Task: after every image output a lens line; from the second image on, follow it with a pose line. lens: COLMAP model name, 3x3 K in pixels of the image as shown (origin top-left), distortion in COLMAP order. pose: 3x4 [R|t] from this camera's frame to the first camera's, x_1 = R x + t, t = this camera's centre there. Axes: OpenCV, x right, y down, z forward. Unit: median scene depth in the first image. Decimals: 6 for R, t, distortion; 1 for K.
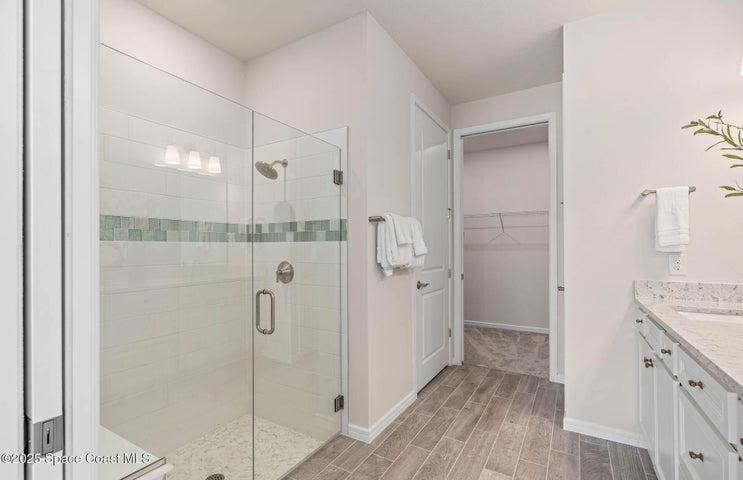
lens RADIAL K [[340.7, 0, 371.2], [0, 340.7, 243.7], [0, 0, 1]] dist [-0.004942, 0.000142]
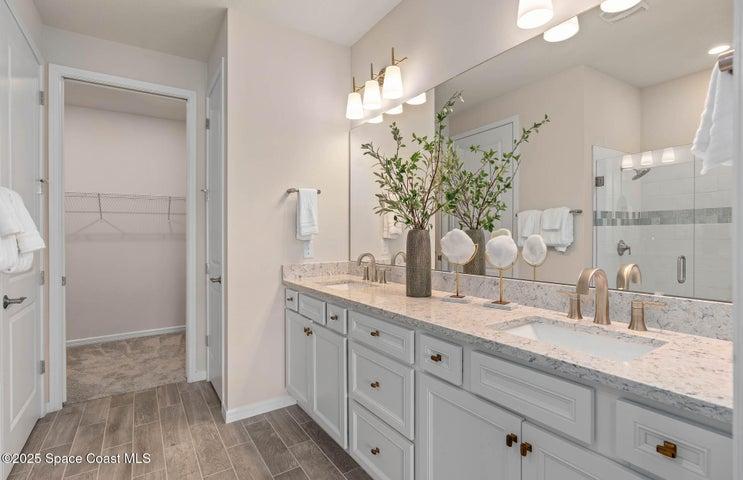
lens RADIAL K [[361.9, 0, 371.9], [0, 361.9, 235.3], [0, 0, 1]] dist [0.004281, 0.000053]
pose [[0.436683, -0.004588, 0.899604, -0.154470], [-0.001147, 0.999983, 0.005657, -0.000545], [-0.899615, -0.003502, 0.436670, 0.141356]]
